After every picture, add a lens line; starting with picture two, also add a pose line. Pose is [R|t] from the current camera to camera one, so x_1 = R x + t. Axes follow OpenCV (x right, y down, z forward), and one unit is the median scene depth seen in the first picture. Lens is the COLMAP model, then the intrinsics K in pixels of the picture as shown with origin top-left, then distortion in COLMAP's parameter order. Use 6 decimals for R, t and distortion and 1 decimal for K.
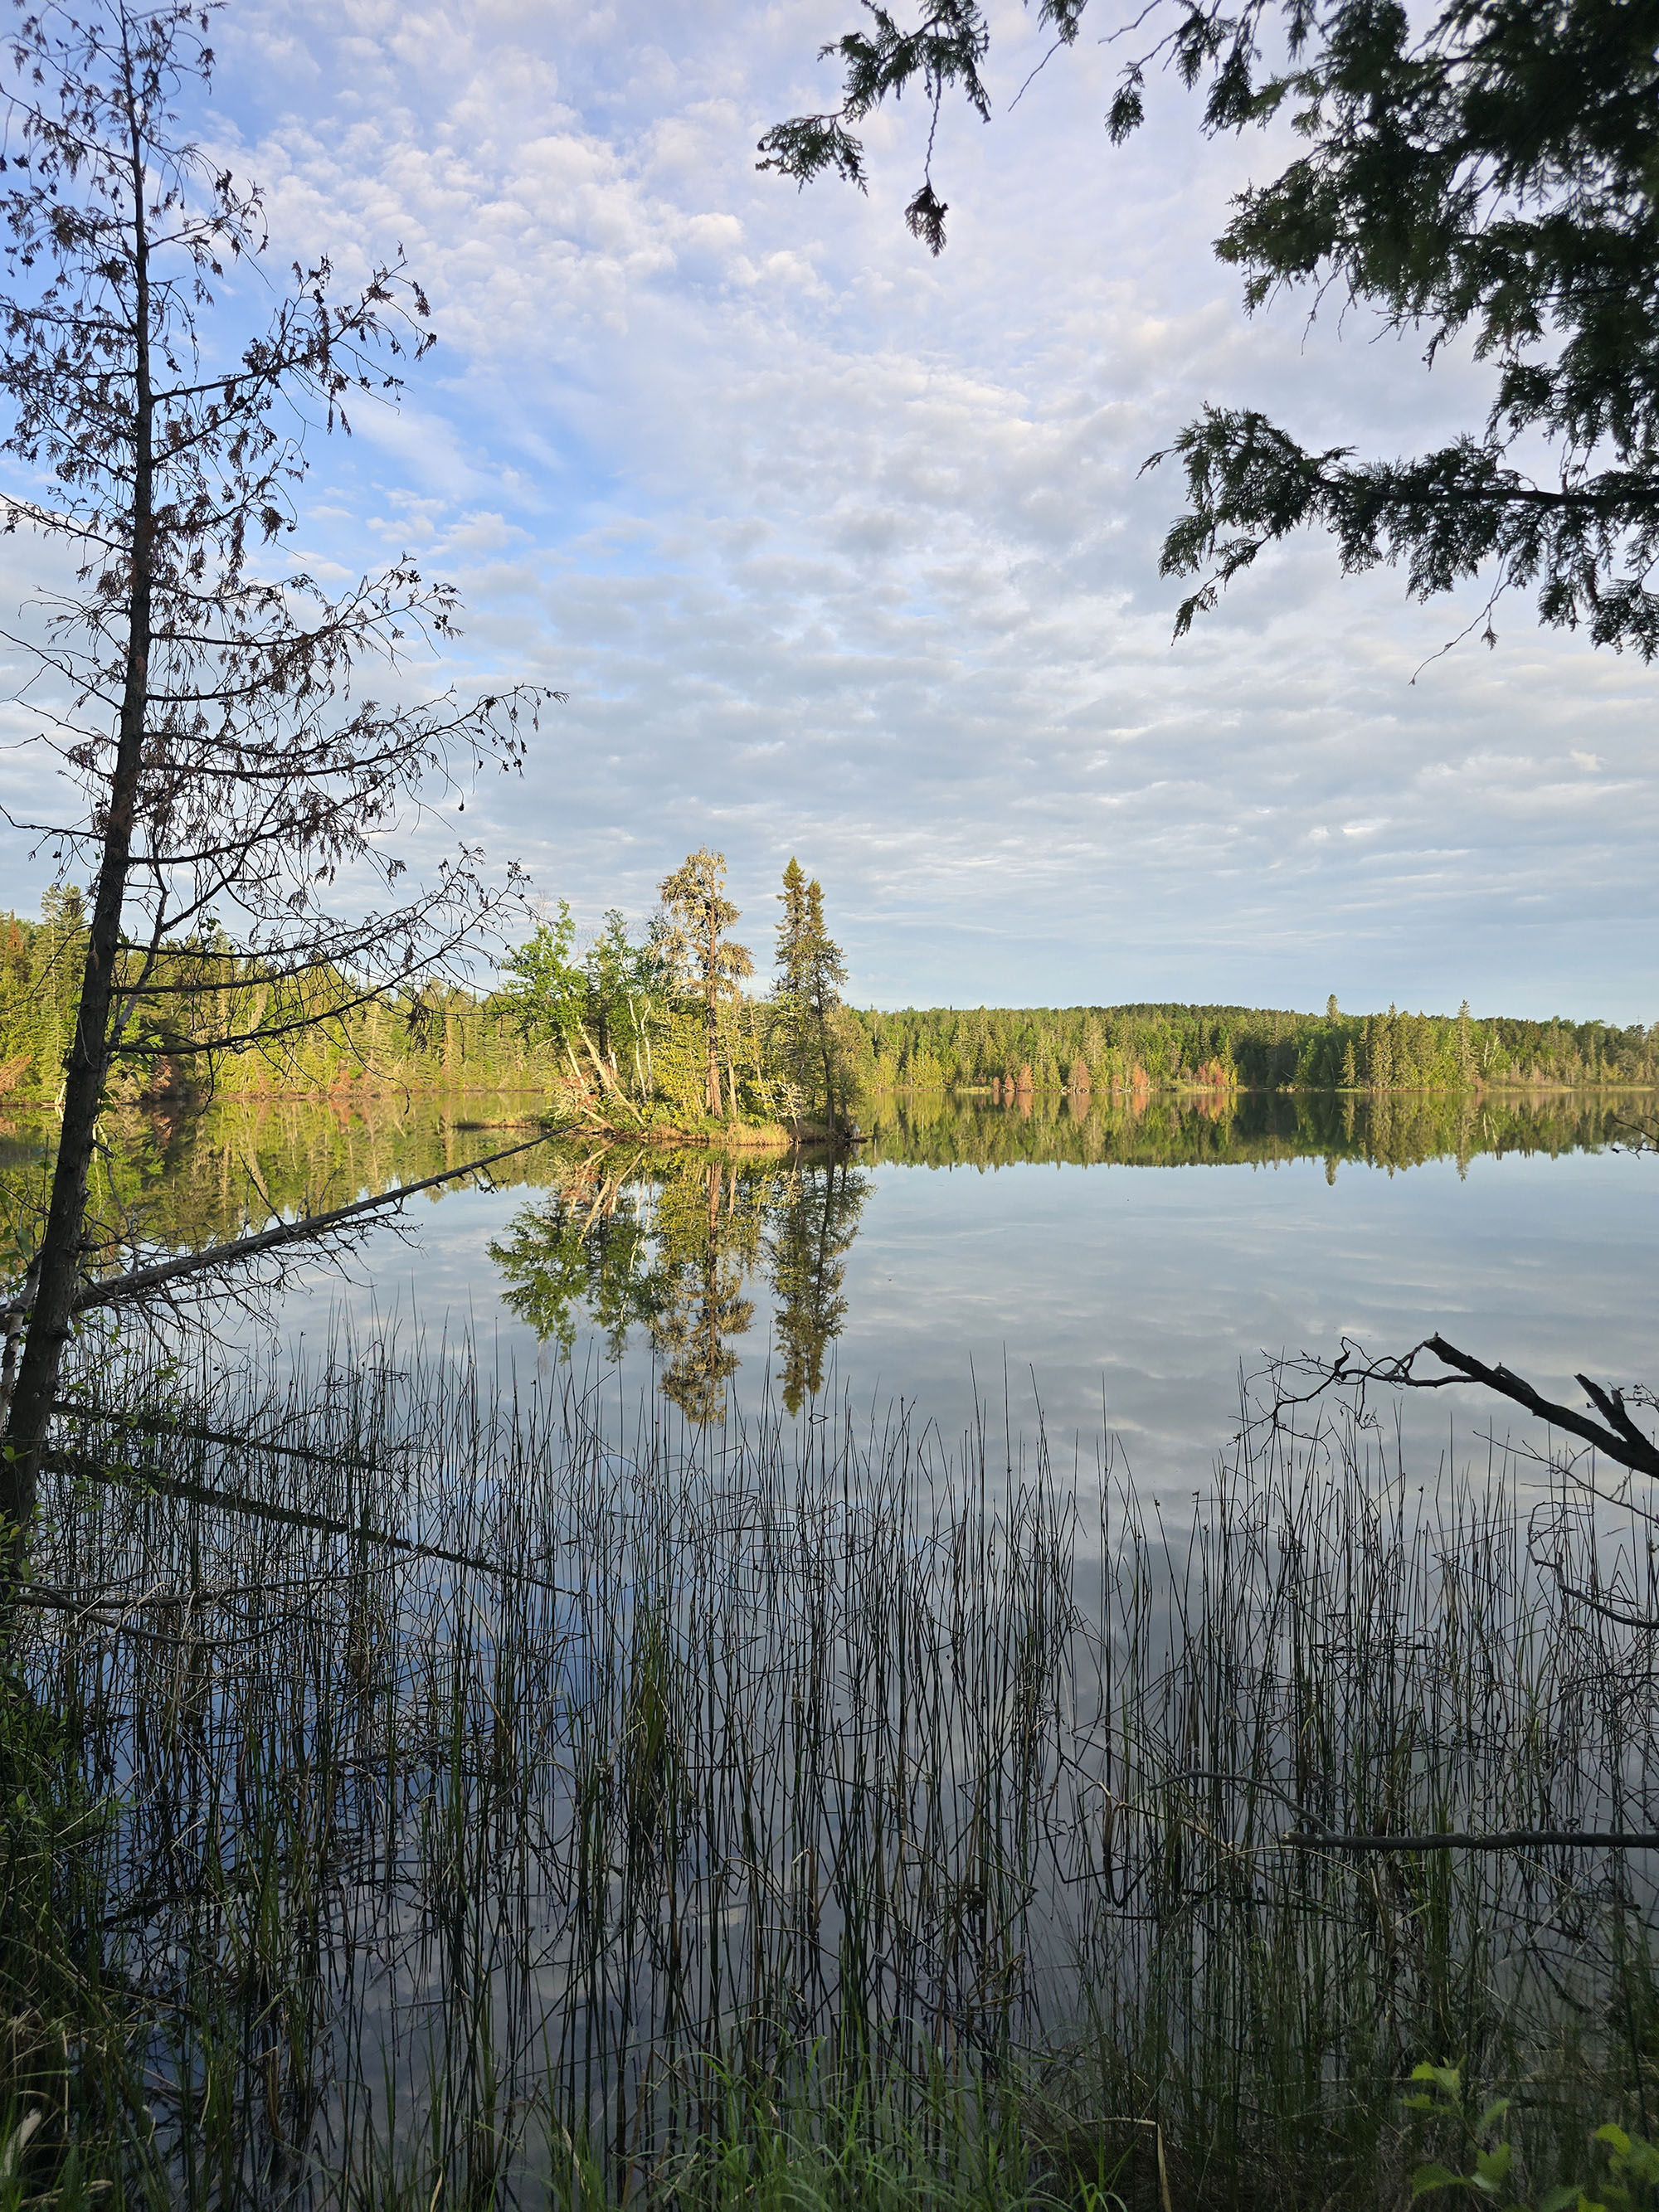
lens RADIAL K [[950.0, 0, 829.5], [0, 950.0, 1106.0], [0, 0, 1]] dist [-0.000164, -0.000092]
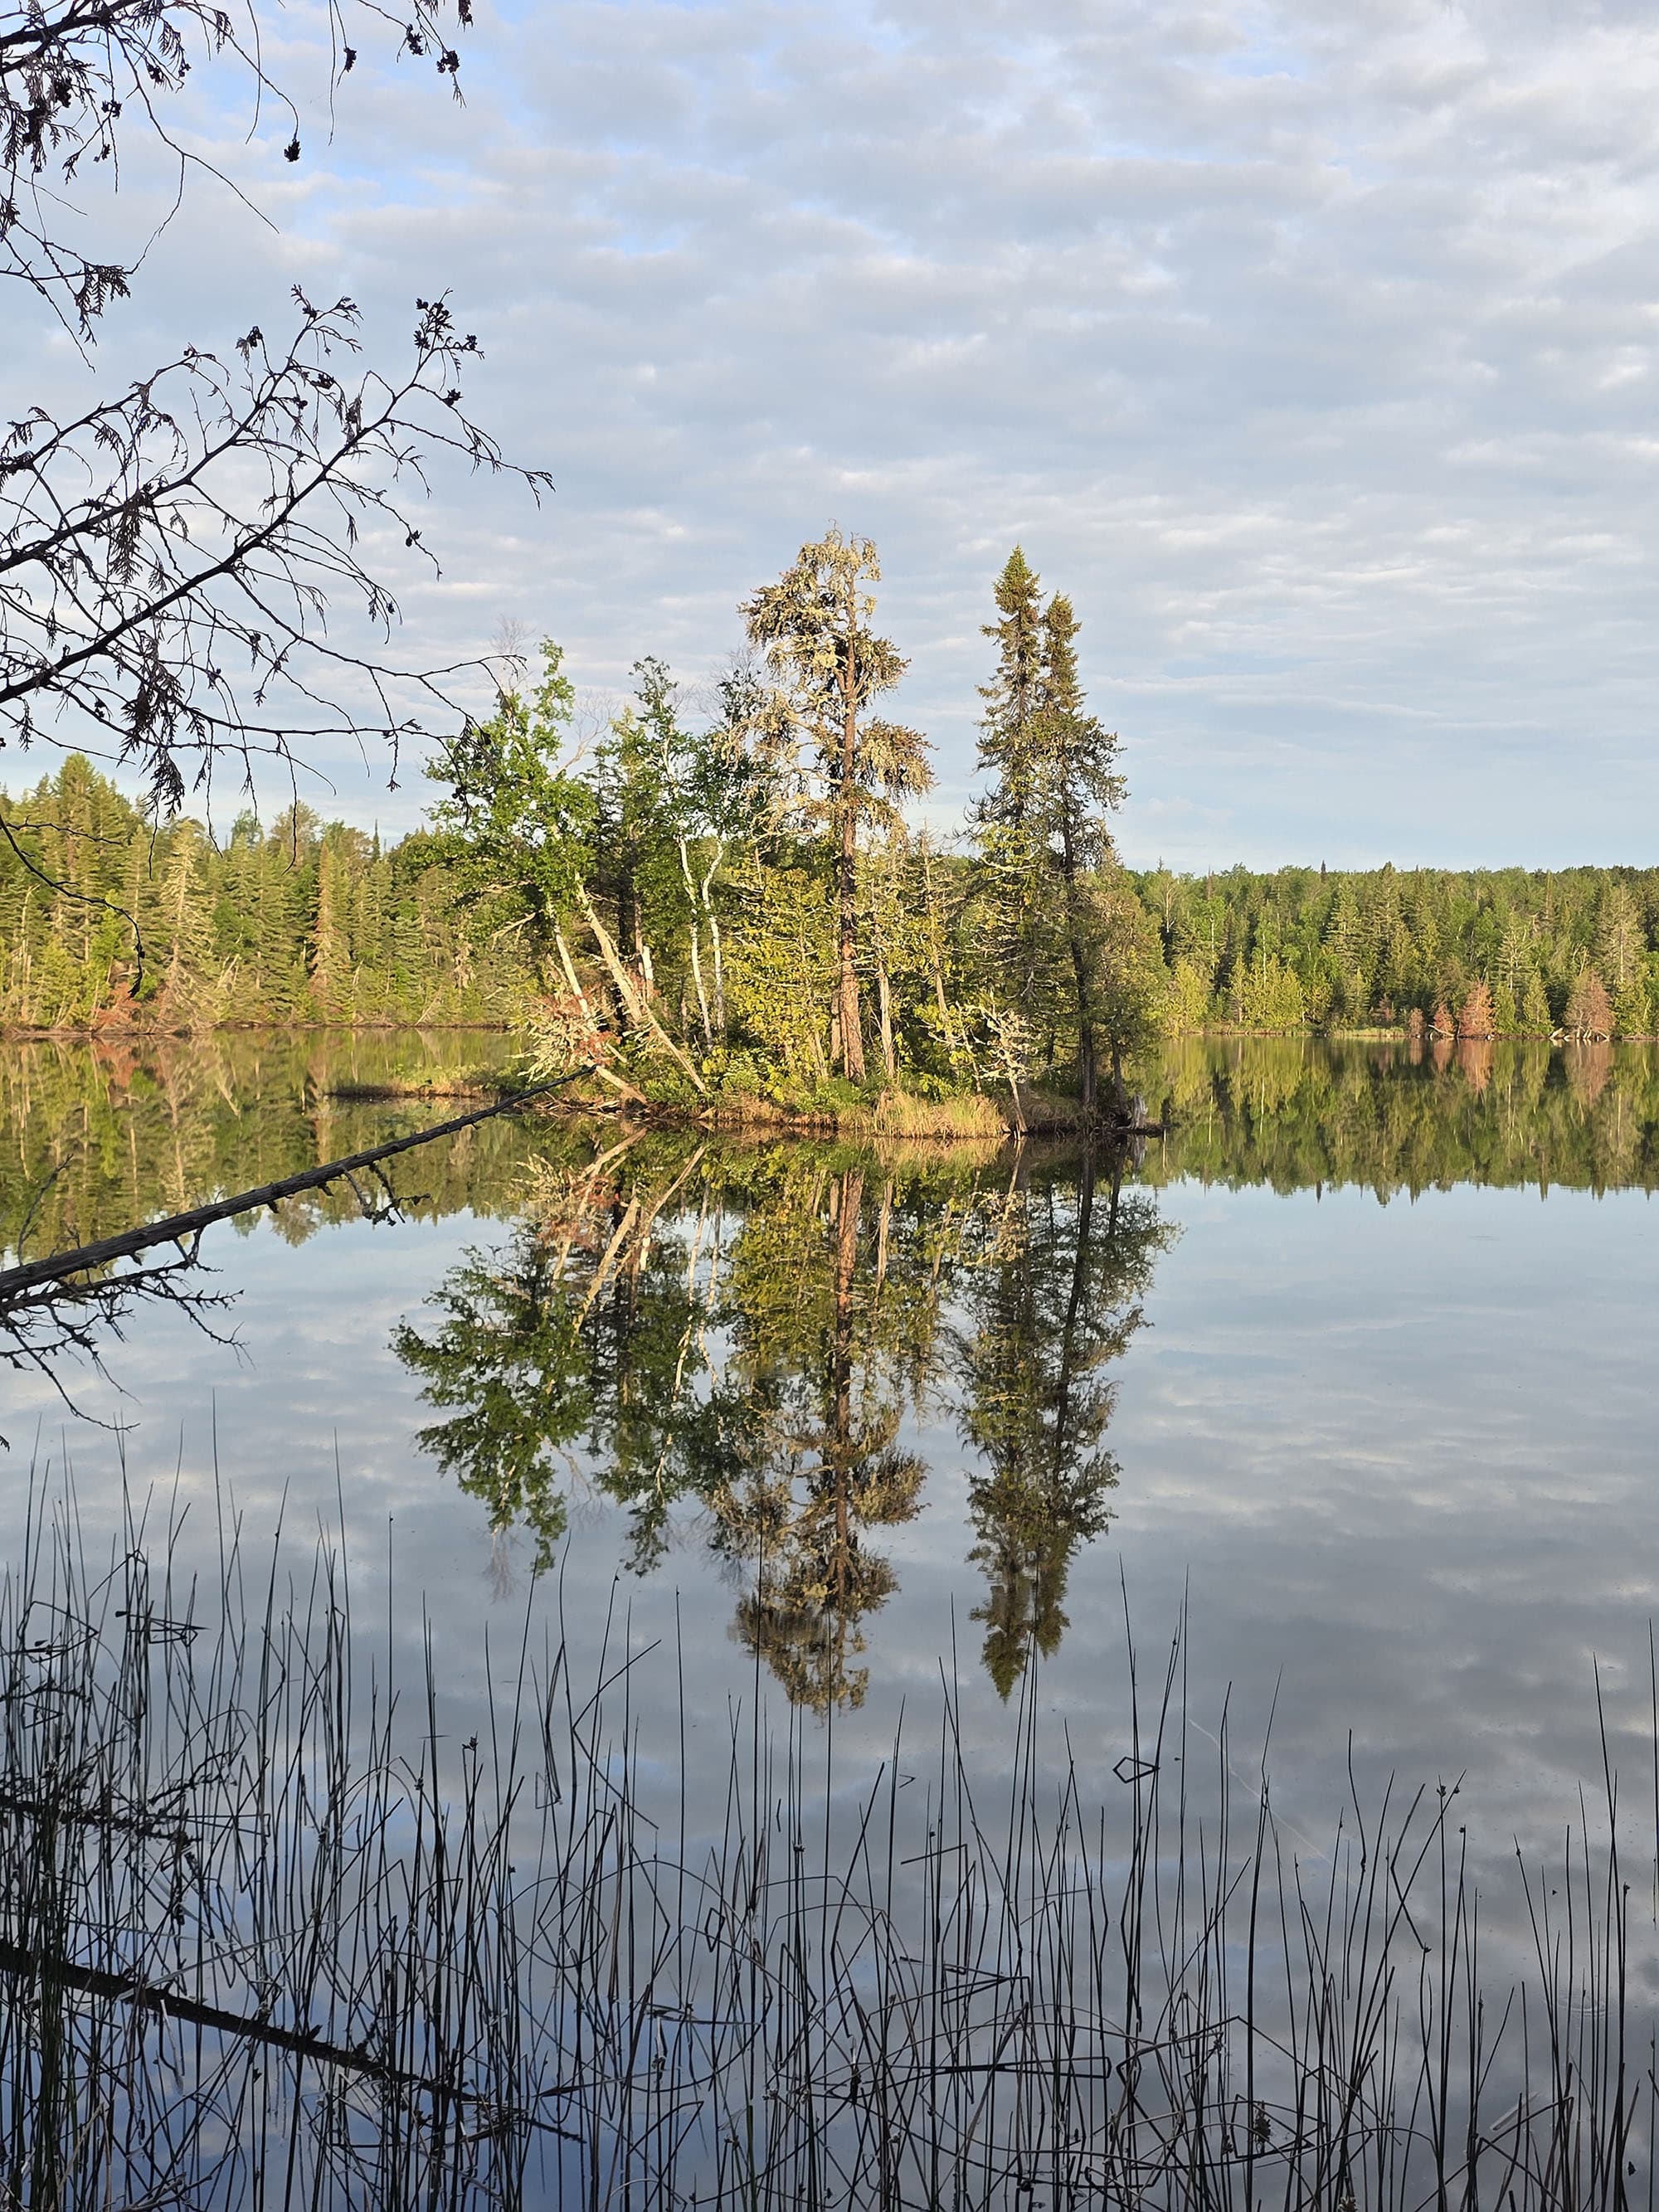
lens RADIAL K [[1441.8, 0, 829.5], [0, 1441.8, 1106.0], [0, 0, 1]] dist [0.013841, 0.005988]
pose [[0.997362, 0.011166, -0.071720, -0.077550], [-0.011251, 0.999936, -0.000768, 0.025850], [0.071707, 0.001573, 0.997425, 0.256659]]
